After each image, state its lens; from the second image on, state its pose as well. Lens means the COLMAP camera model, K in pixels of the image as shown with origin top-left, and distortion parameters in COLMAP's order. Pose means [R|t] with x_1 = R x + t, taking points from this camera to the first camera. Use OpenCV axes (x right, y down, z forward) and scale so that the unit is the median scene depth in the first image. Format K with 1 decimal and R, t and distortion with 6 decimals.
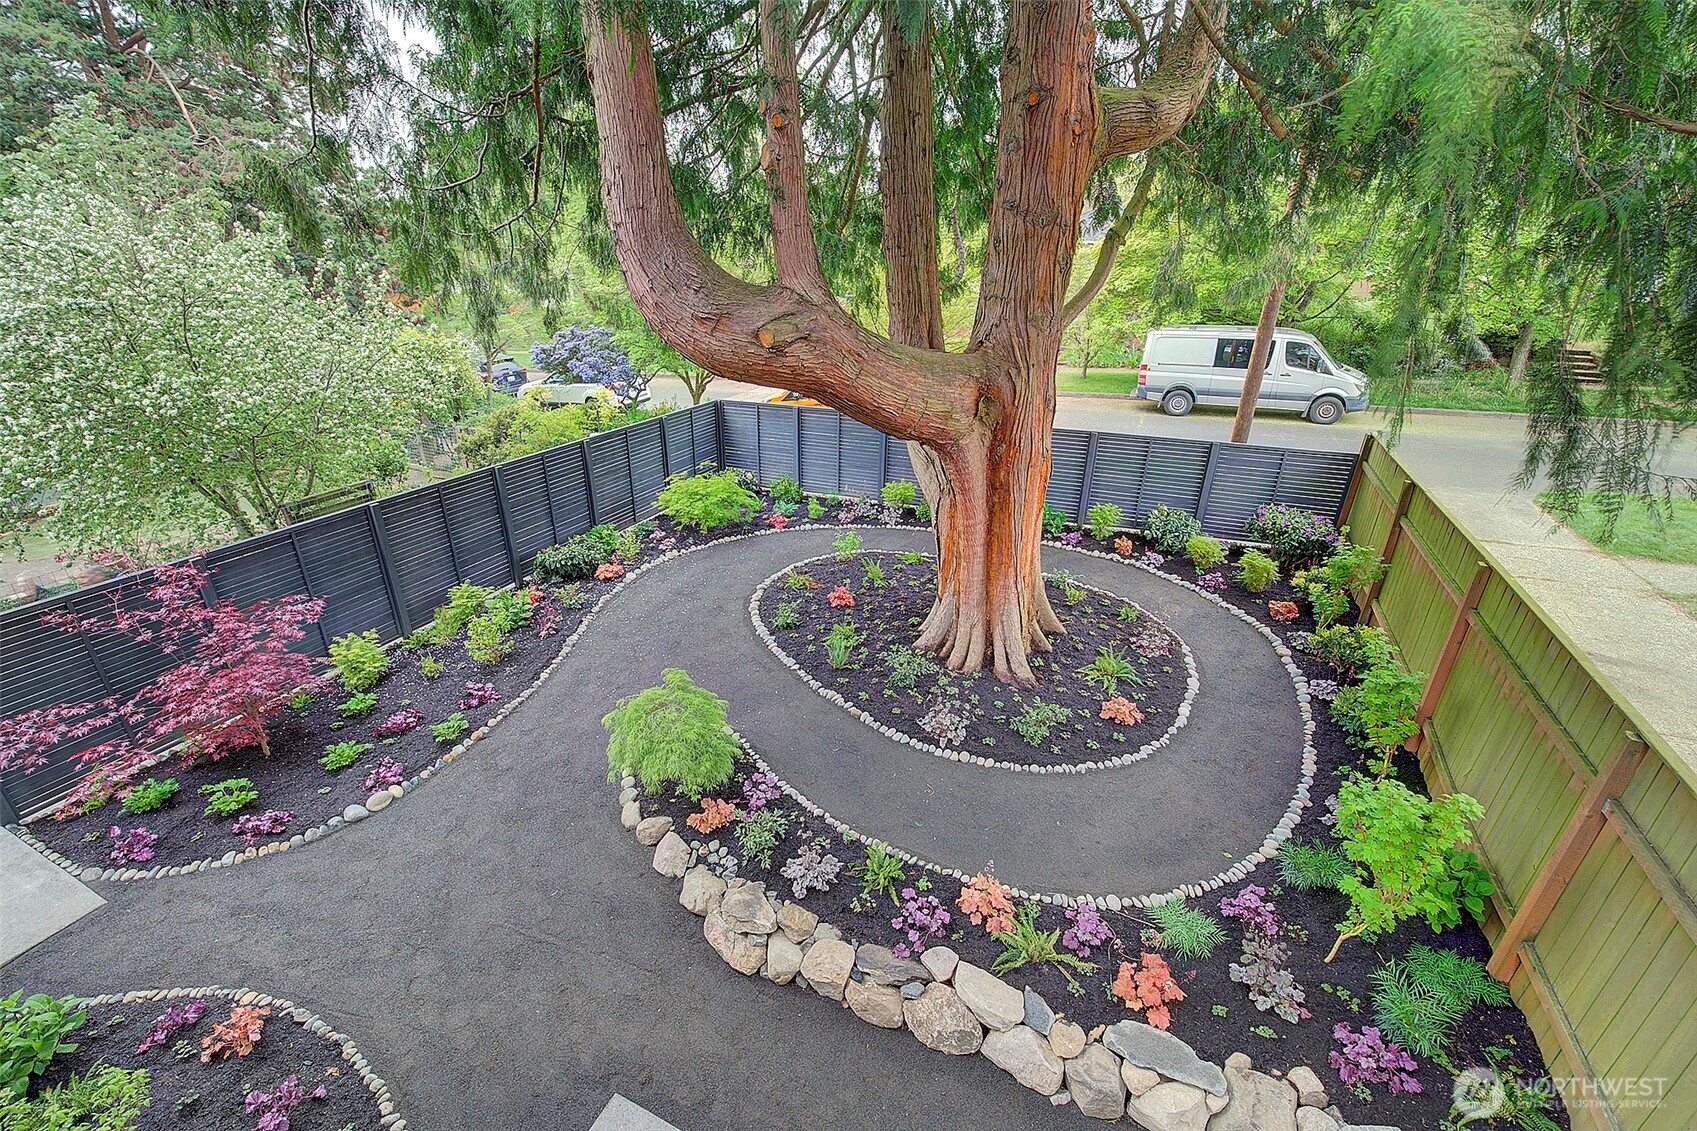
lens RADIAL K [[732.5, 0, 846.4], [0, 732.5, 568.8], [0, 0, 1]] dist [-0.013771, 0.001971]
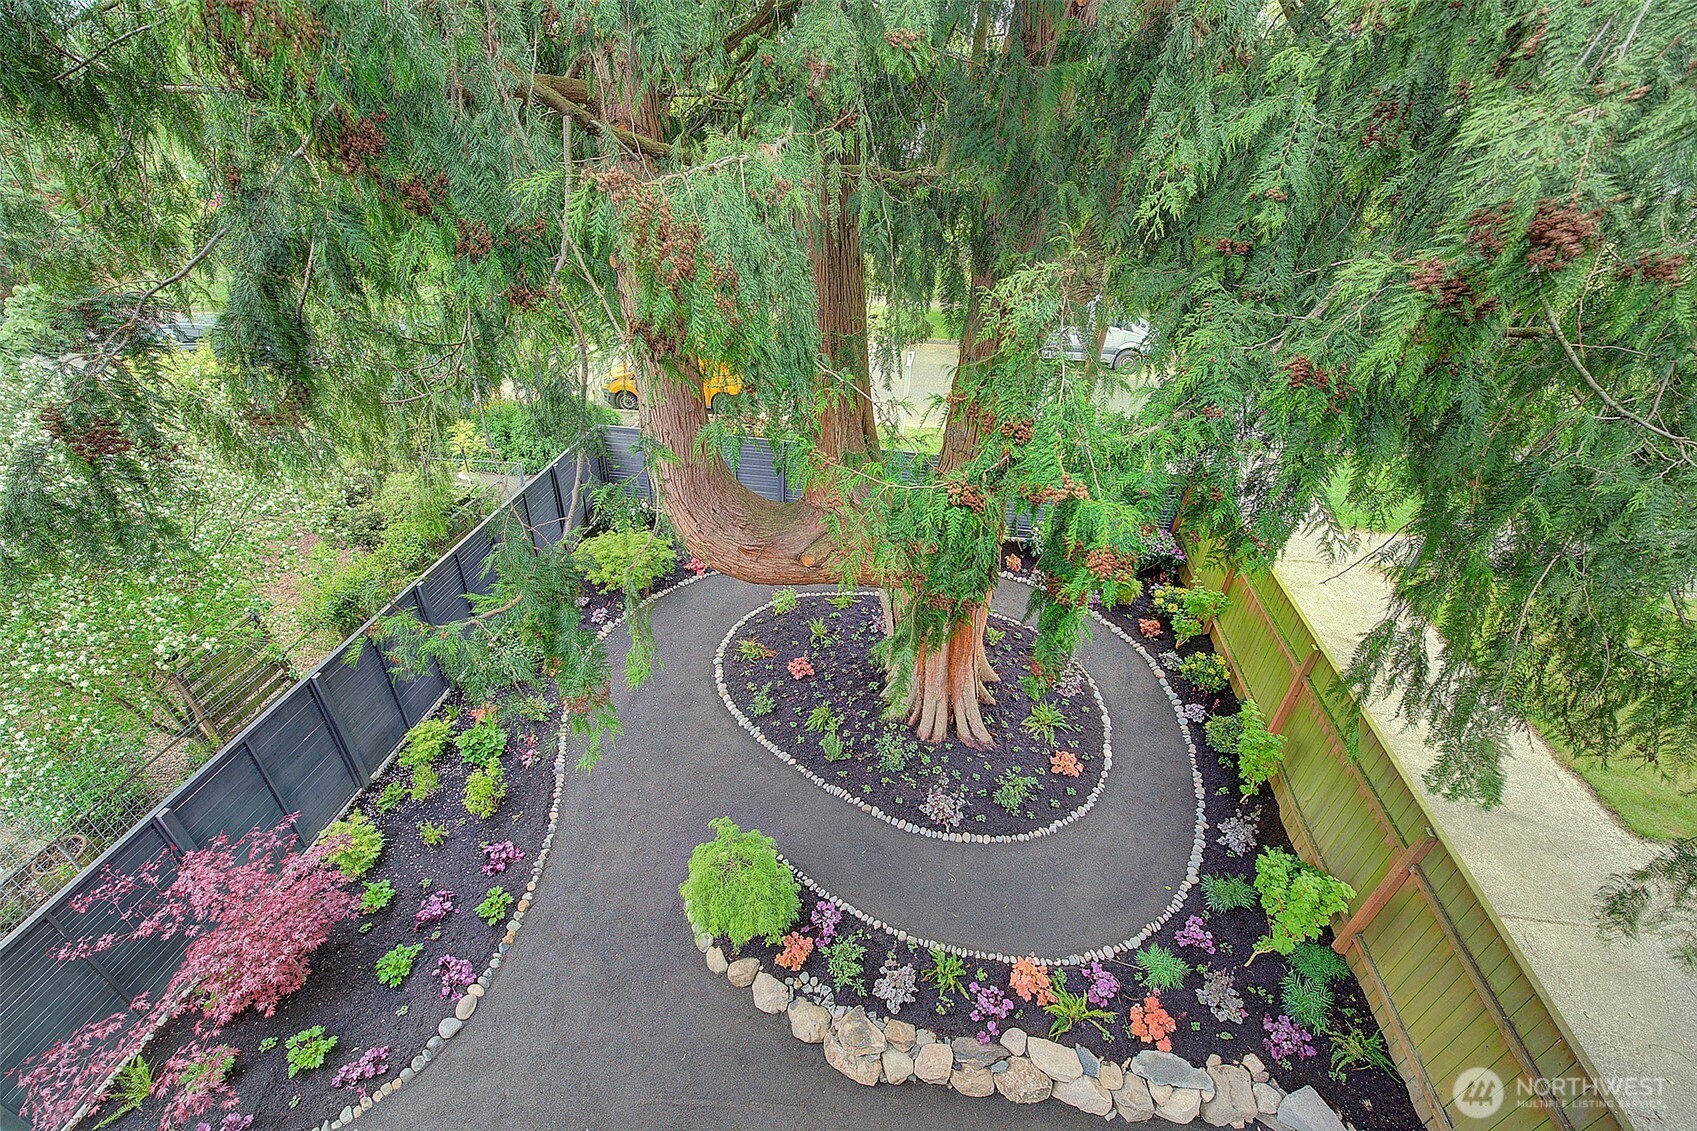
lens RADIAL K [[732.5, 0, 851.7], [0, 732.5, 571.1], [0, 0, 1]] dist [-0.013771, 0.001971]
pose [[0.956272, -0.129413, 0.262292, -0.335589], [0.081083, 0.978934, 0.187387, -0.498345], [-0.281016, -0.157926, 0.946620, -0.057549]]
